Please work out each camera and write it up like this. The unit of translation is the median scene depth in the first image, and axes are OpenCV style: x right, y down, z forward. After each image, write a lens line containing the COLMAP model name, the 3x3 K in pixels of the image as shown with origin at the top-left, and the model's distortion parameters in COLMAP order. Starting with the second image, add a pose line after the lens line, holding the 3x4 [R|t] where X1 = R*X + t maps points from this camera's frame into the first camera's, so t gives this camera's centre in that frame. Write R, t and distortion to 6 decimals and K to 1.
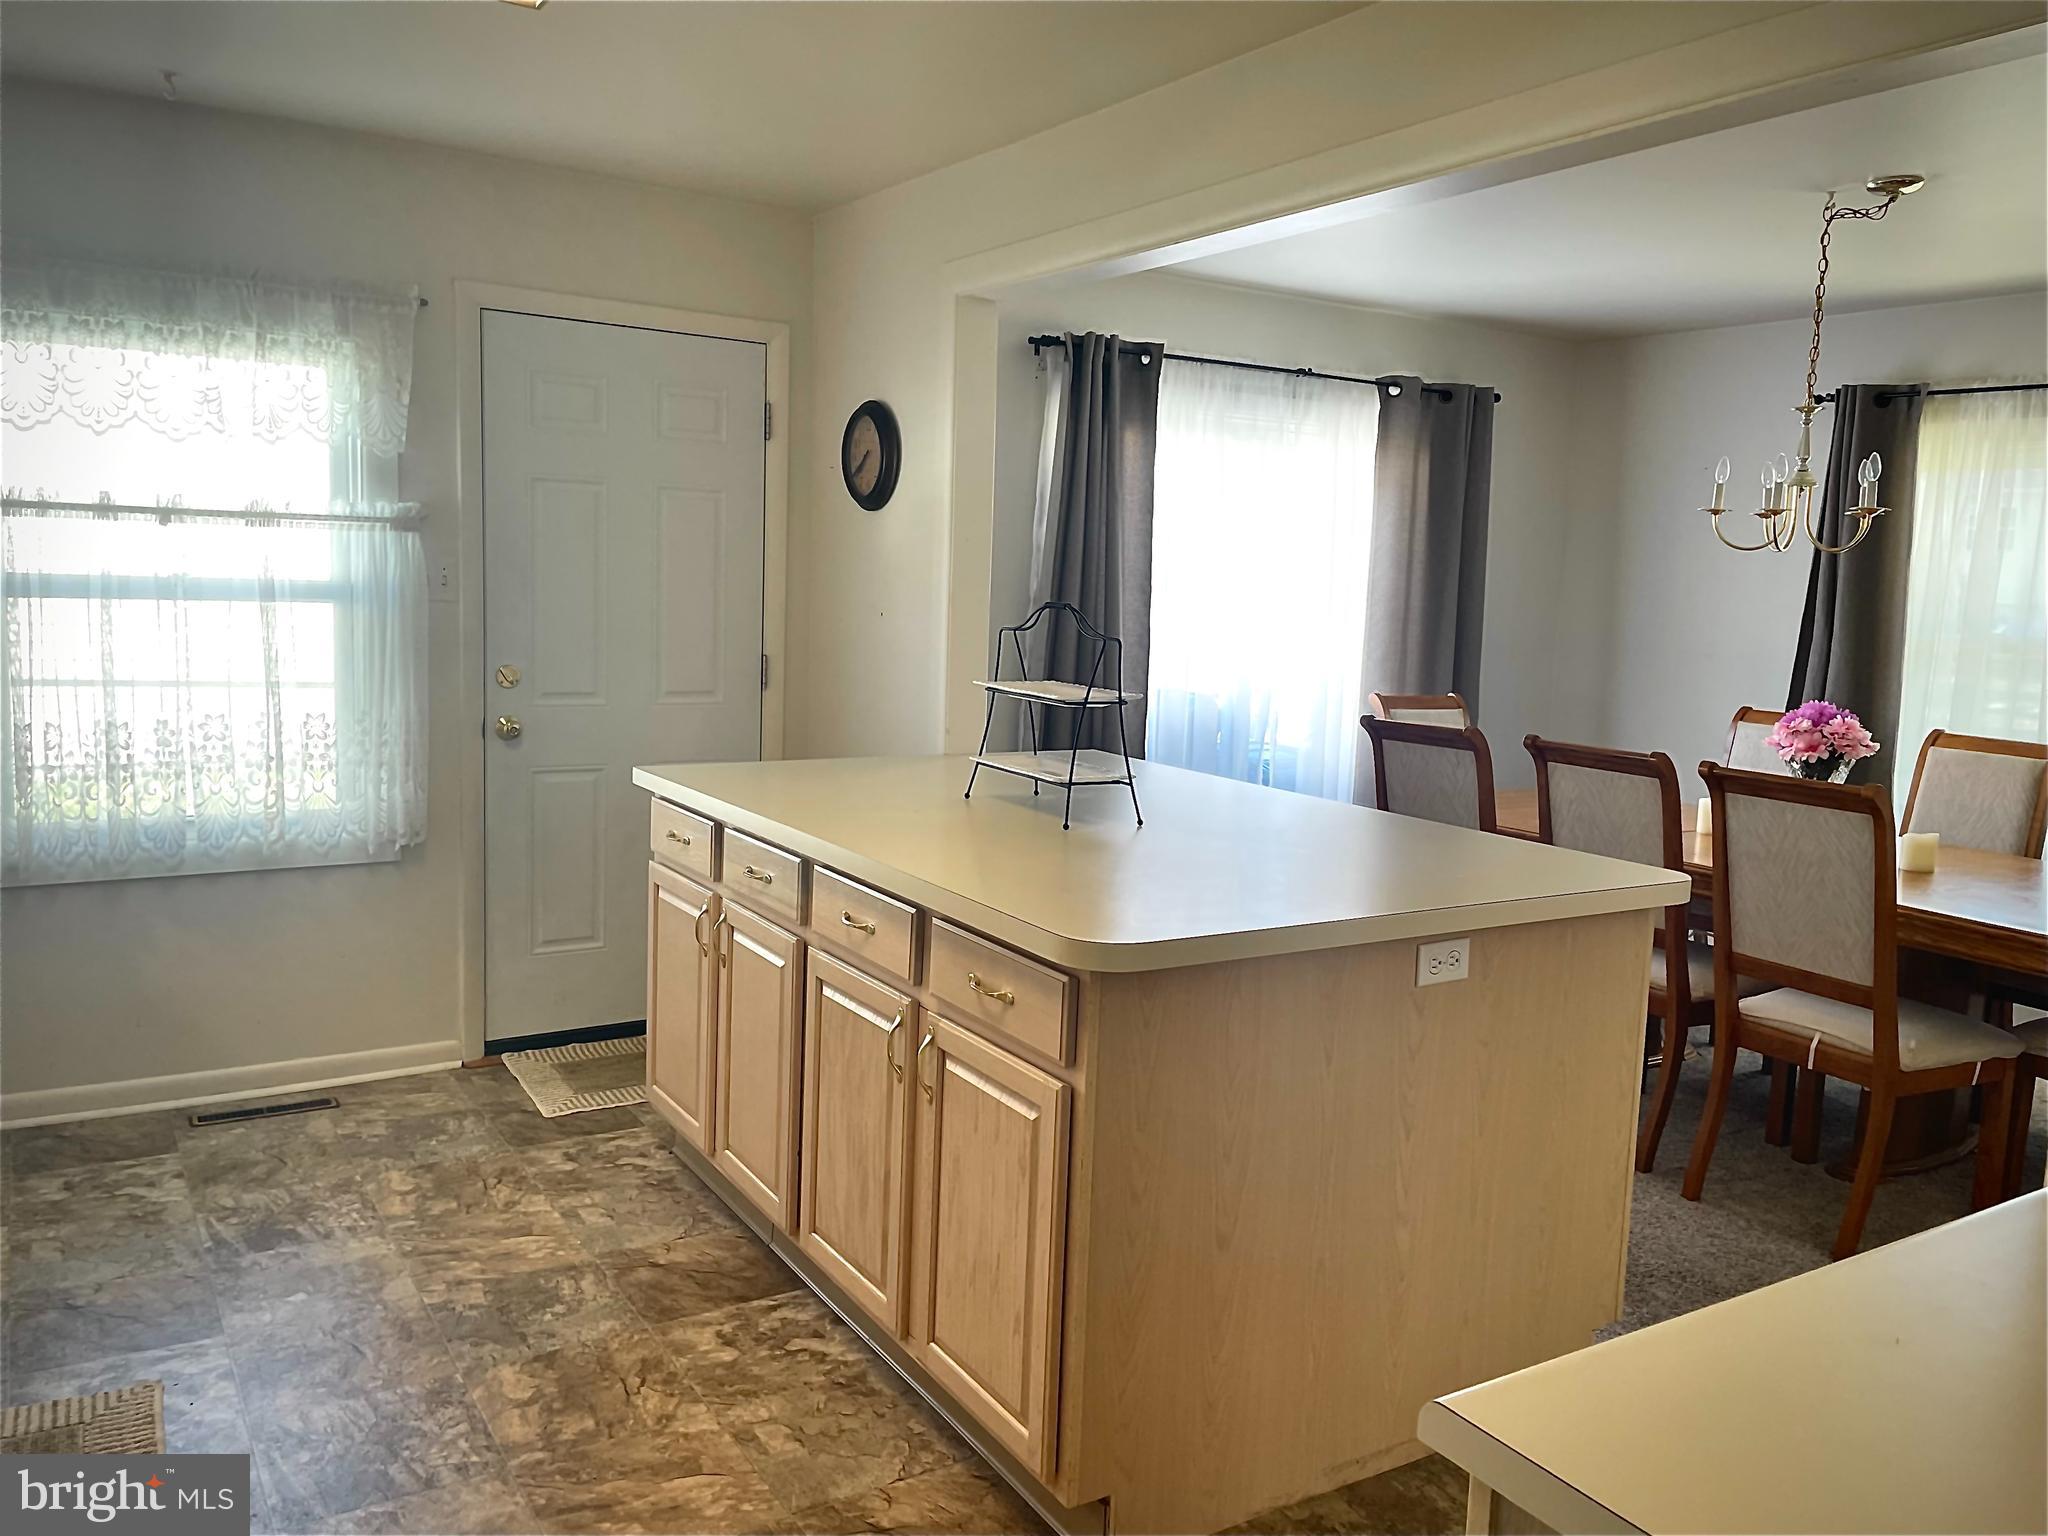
lens RADIAL K [[1565.5, 0, 1025.0], [0, 1565.5, 760.8], [0, 0, 1]] dist [0.105376, -0.152117]
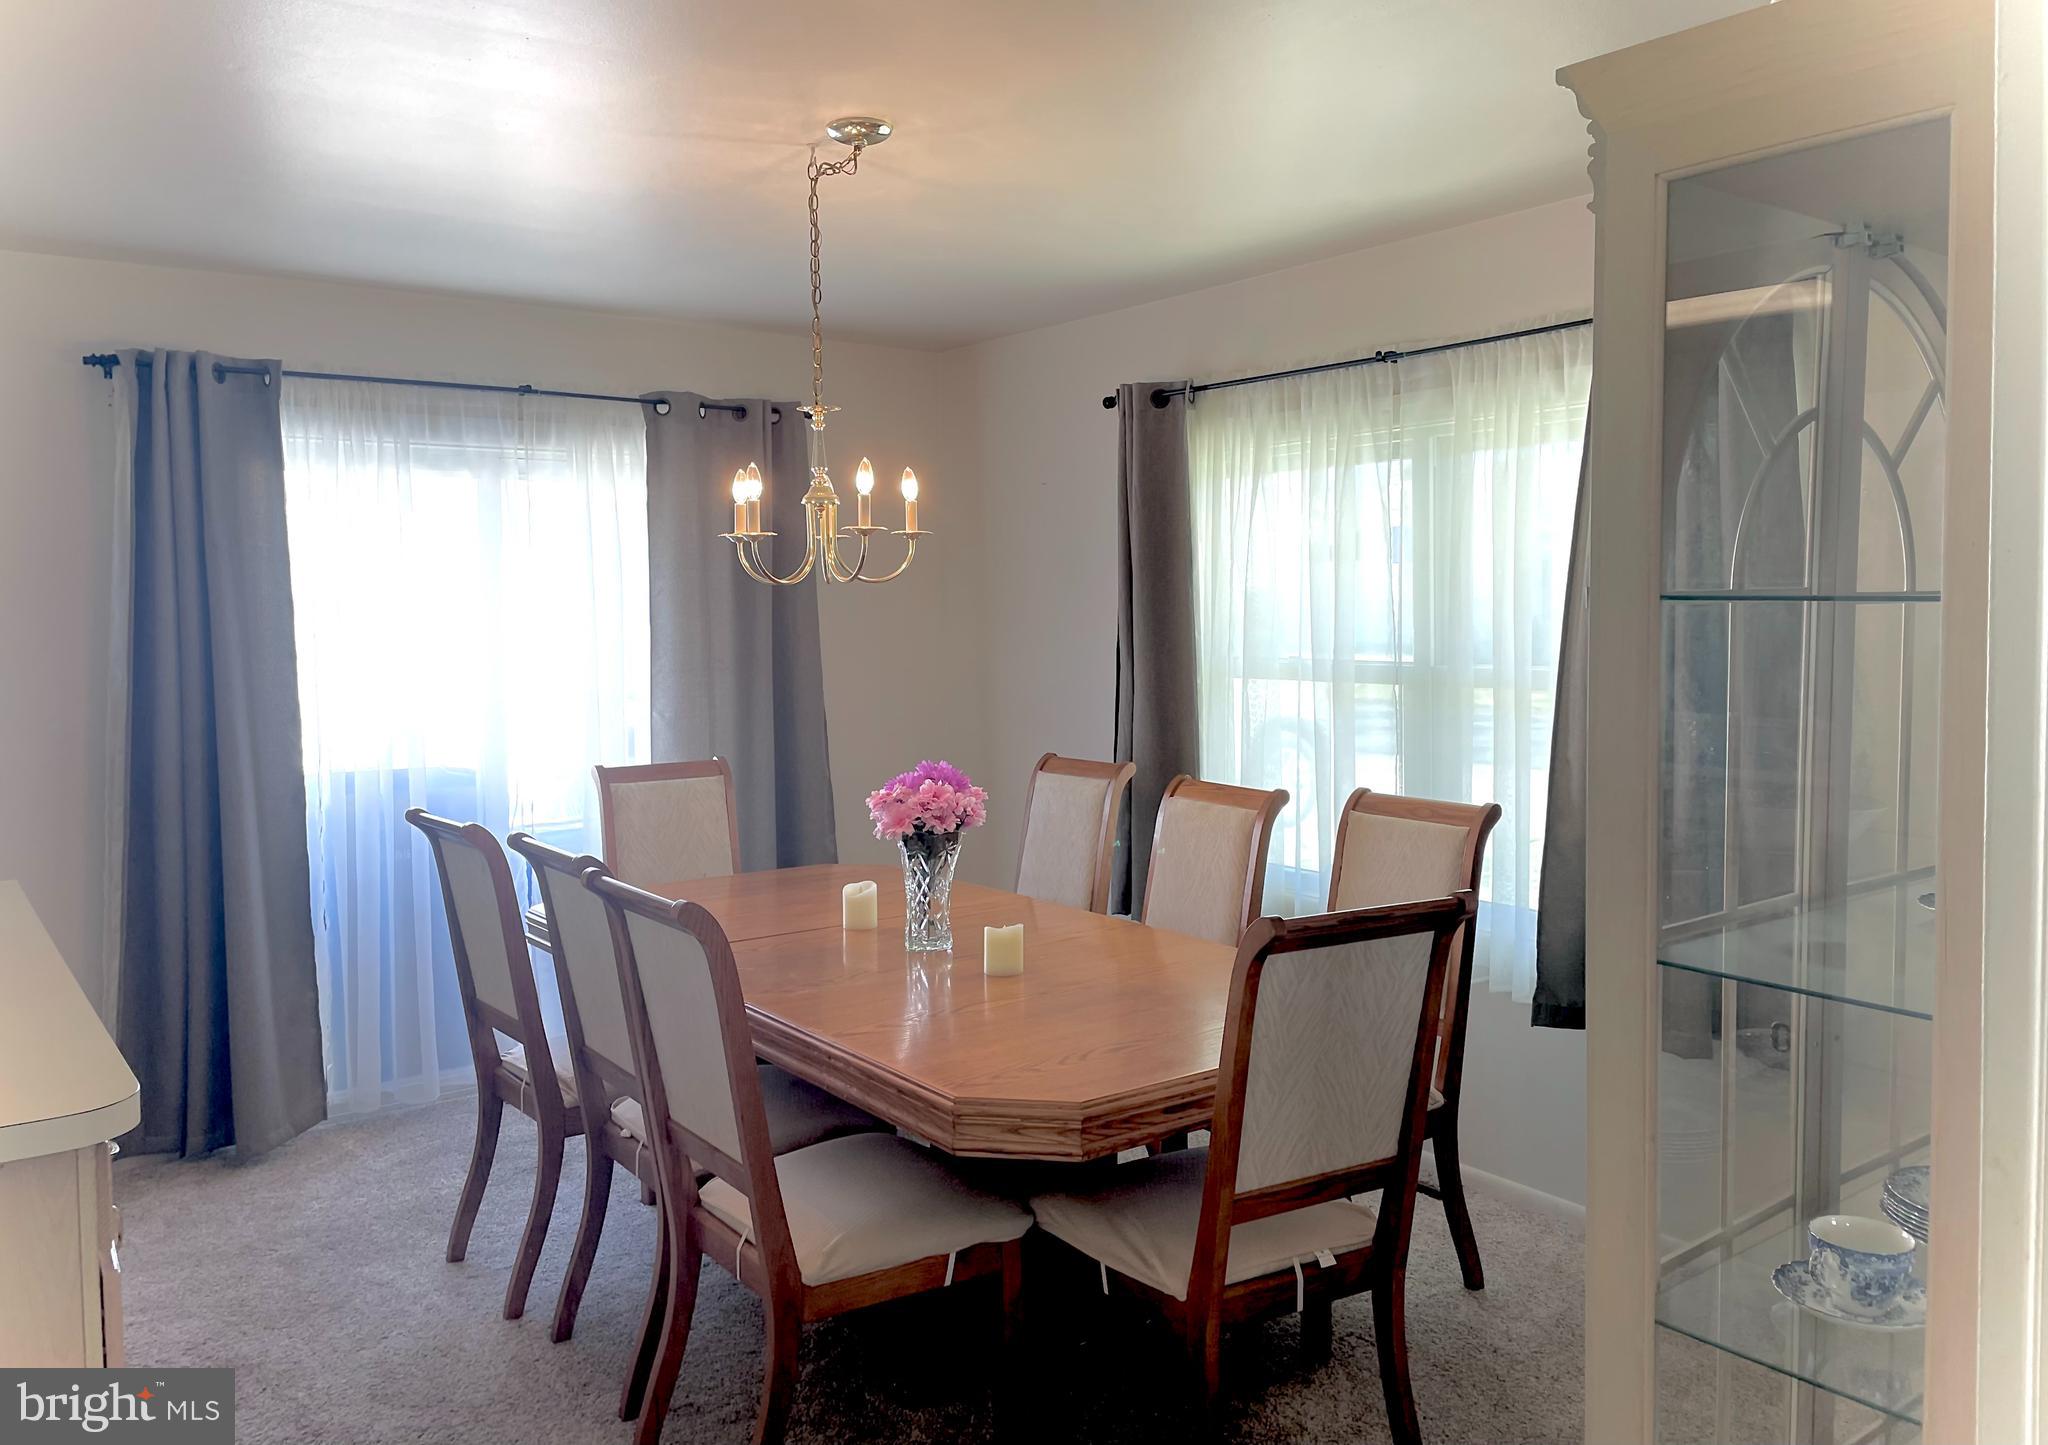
lens RADIAL K [[1555.2, 0, 1024.0], [0, 1555.2, 722.5], [0, 0, 1]] dist [0.039420, -0.000717]
pose [[0.995348, -0.057866, 0.077027, 0.383284], [0.061036, 0.997355, -0.039467, -0.018652], [-0.074539, 0.043985, 0.996248, 0.154087]]
